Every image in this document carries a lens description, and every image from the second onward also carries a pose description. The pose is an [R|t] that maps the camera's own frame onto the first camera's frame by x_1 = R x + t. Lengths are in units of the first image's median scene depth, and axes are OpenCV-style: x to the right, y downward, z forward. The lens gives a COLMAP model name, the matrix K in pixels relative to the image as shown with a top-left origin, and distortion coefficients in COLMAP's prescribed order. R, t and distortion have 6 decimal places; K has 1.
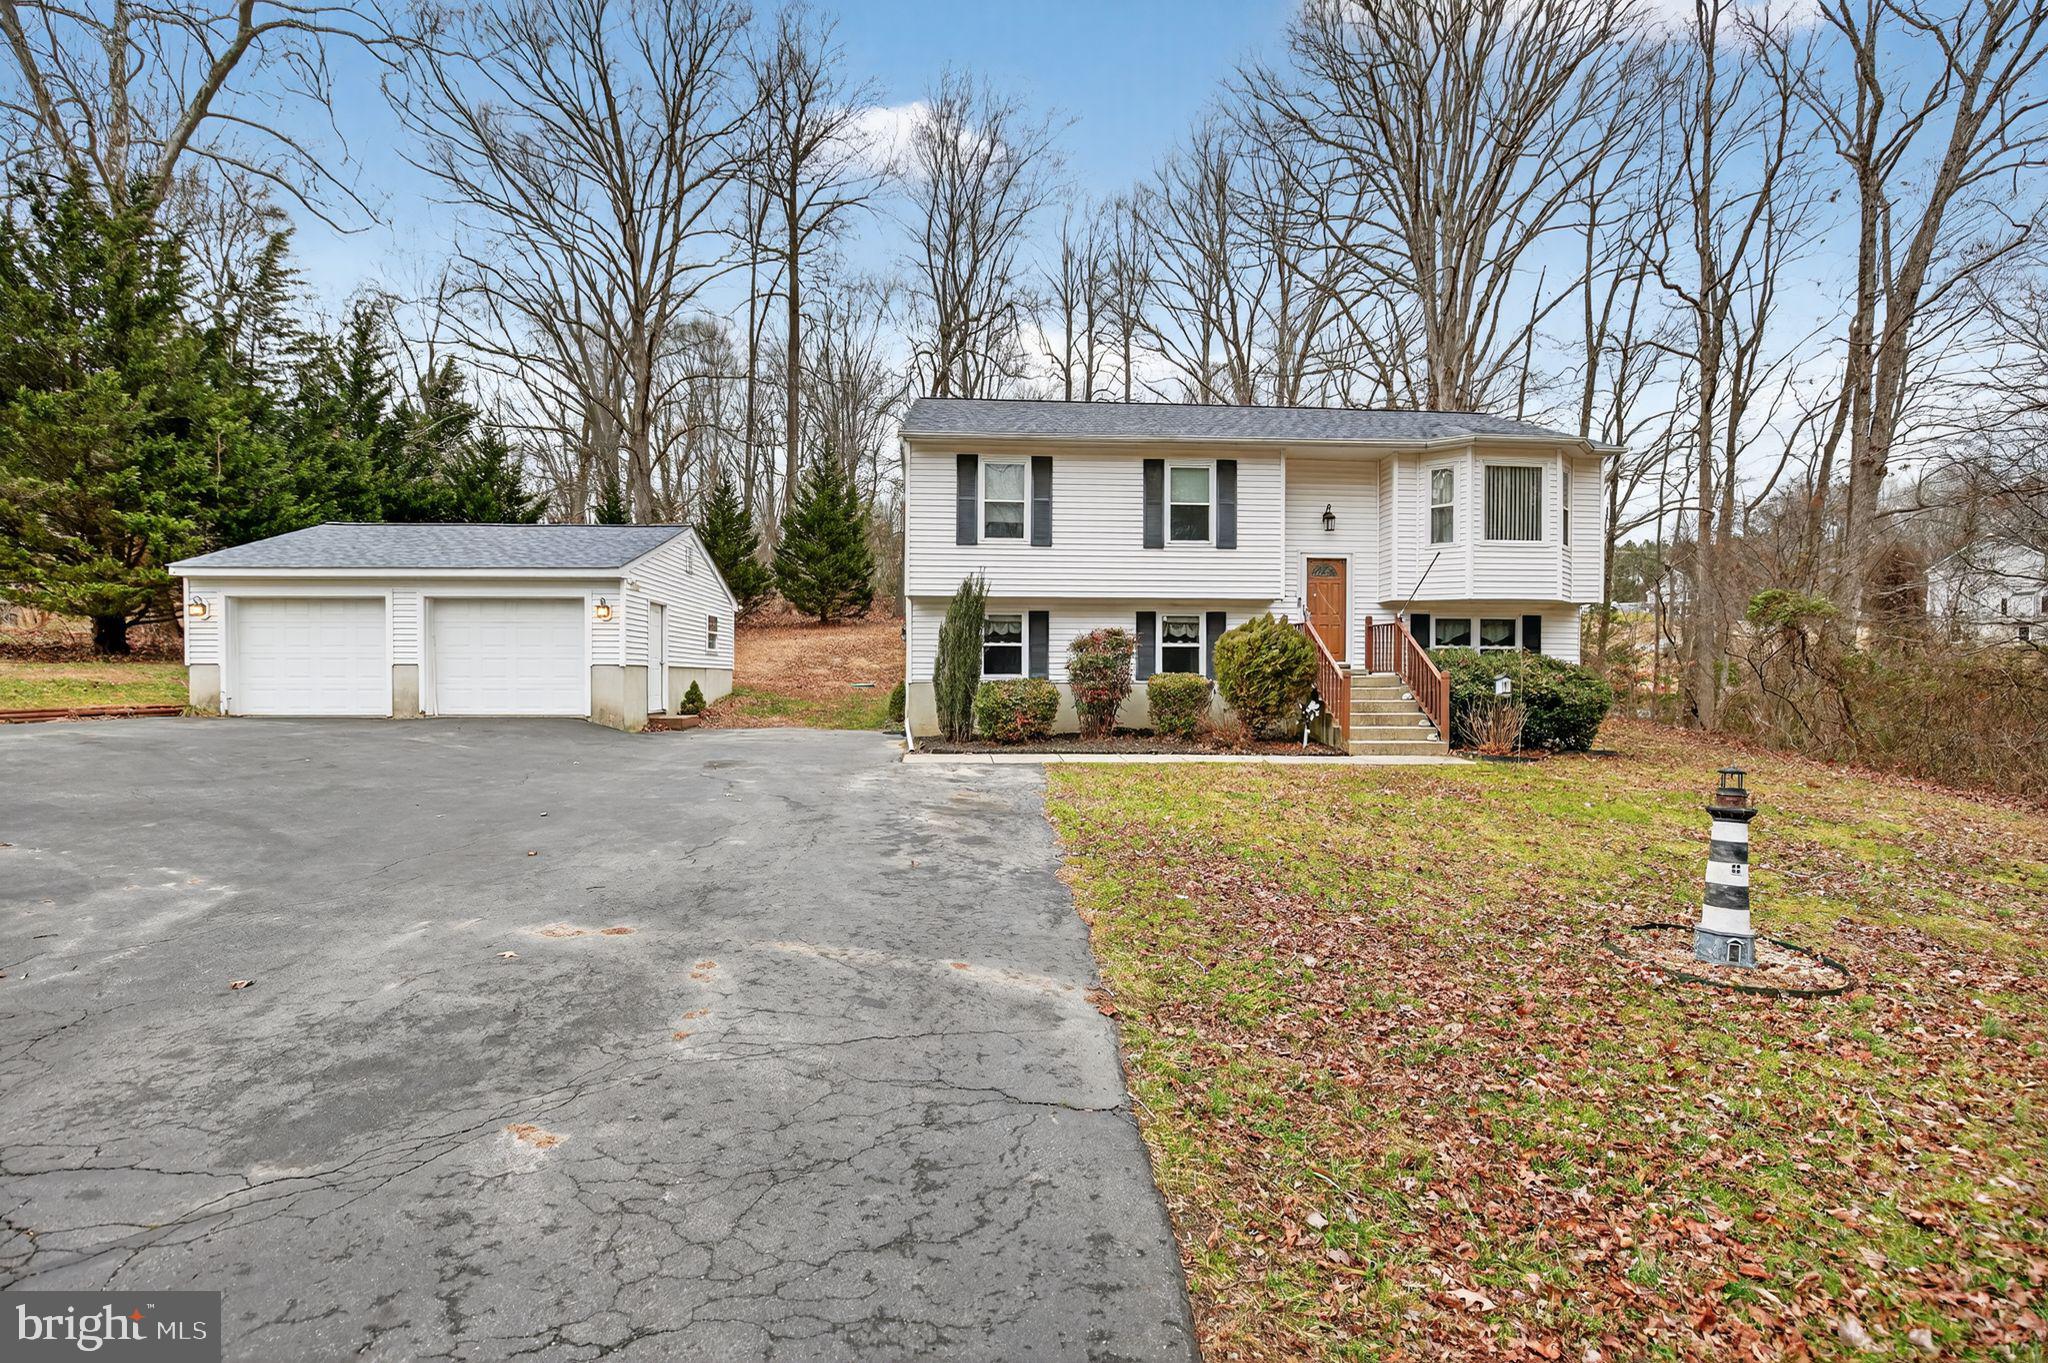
lens RADIAL K [[933.1, 0, 1031.6], [0, 933.1, 696.6], [0, 0, 1]] dist [-0.034096, 0.006290]
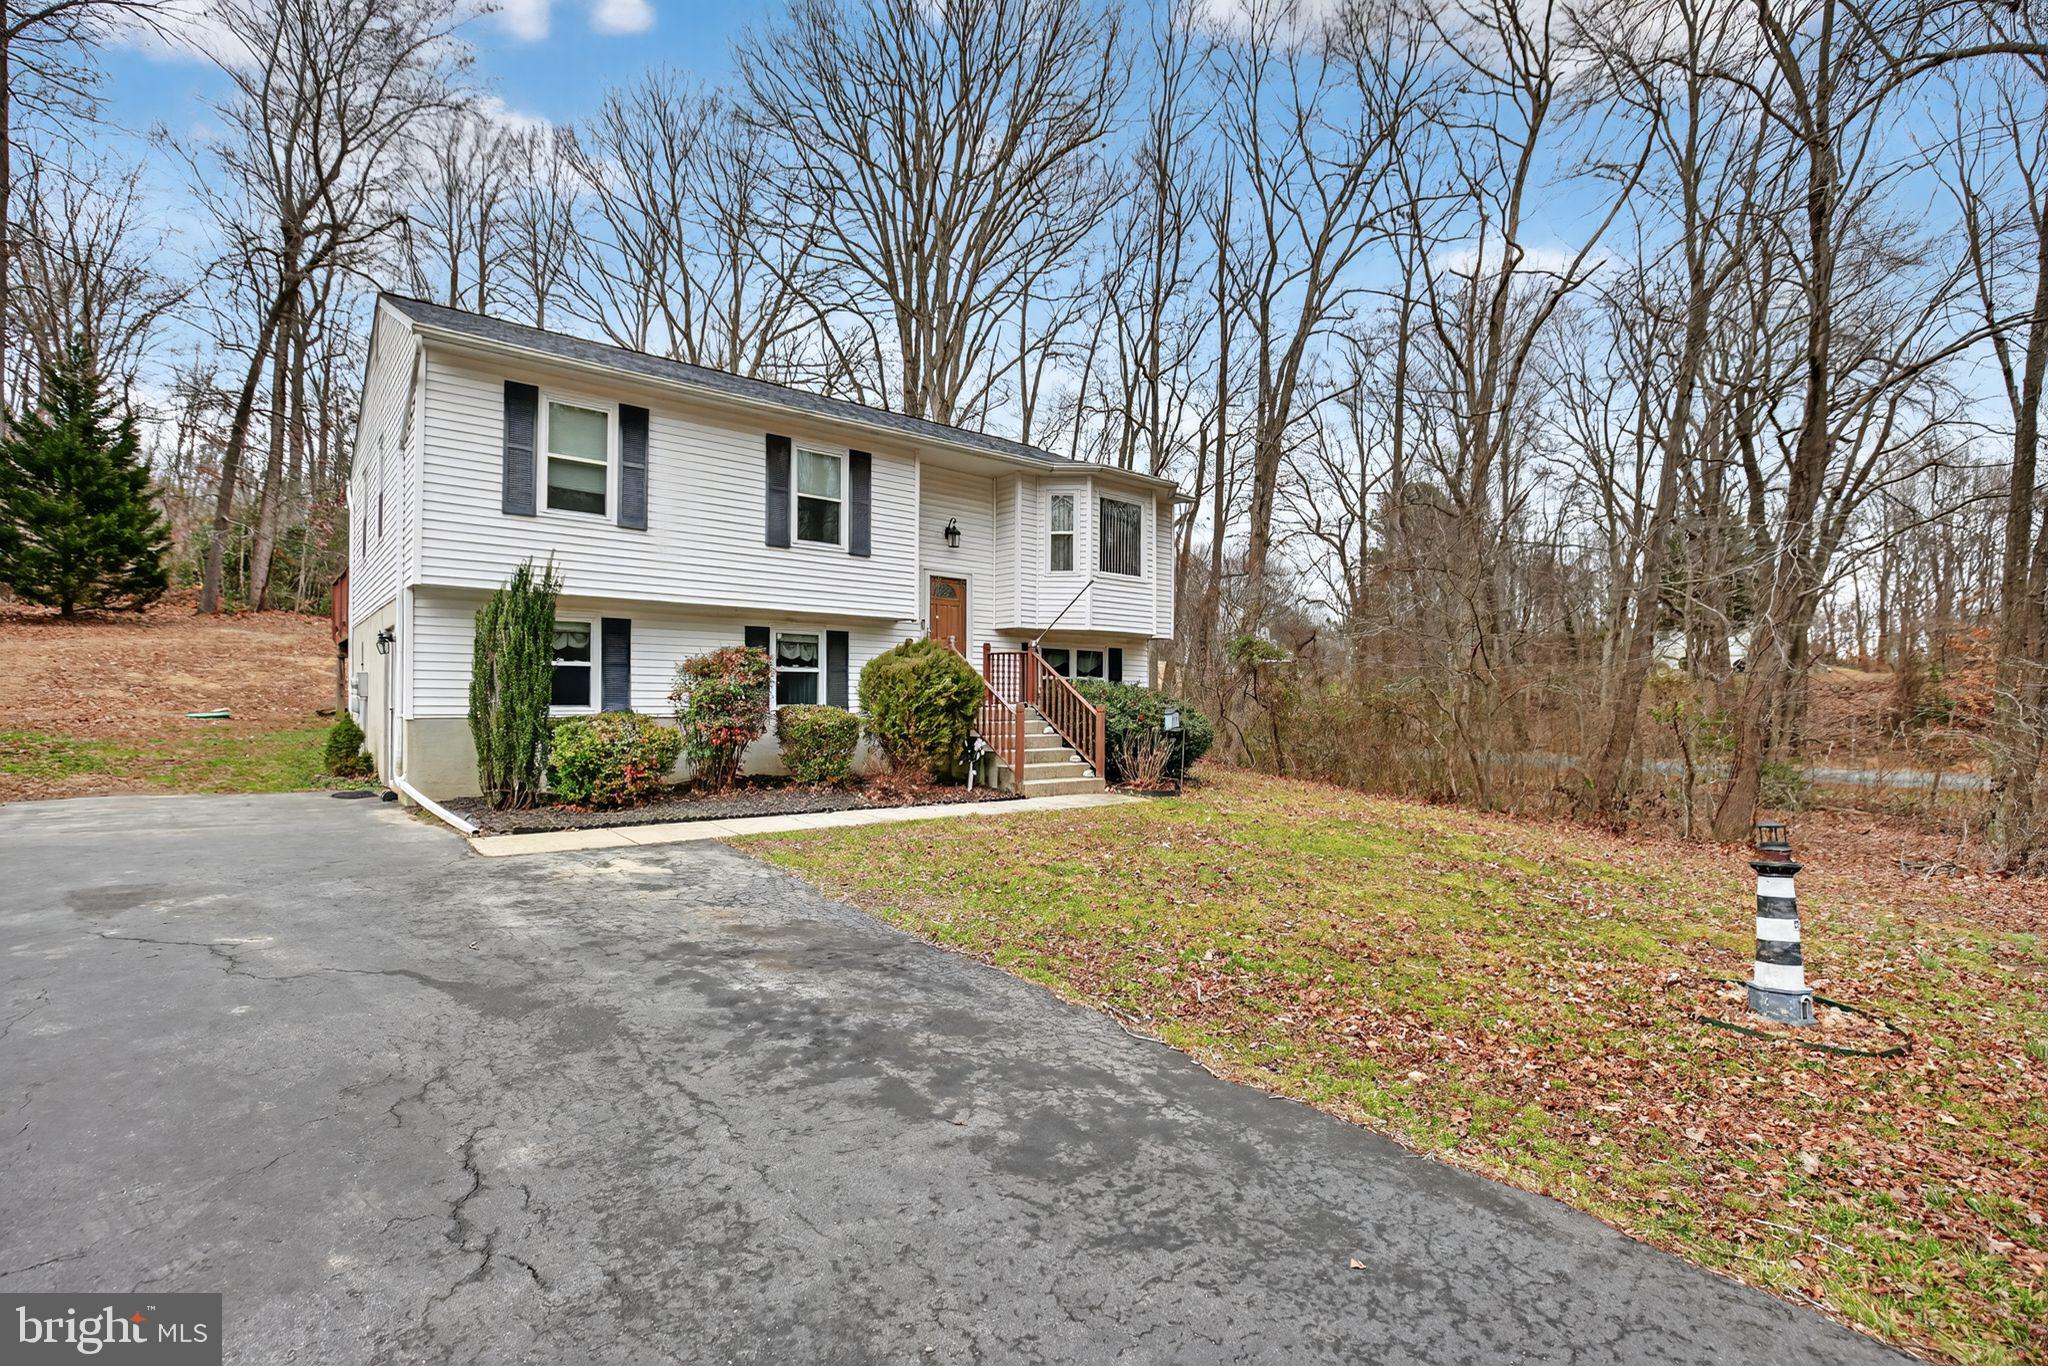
lens RADIAL K [[933.1, 0, 1031.6], [0, 933.1, 698.1], [0, 0, 1]] dist [-0.034096, 0.006290]
pose [[0.804545, 0.005335, 0.593868, -0.163091], [0.006725, 0.999814, -0.018093, -0.015078], [-0.593854, 0.018551, 0.804359, 0.235010]]
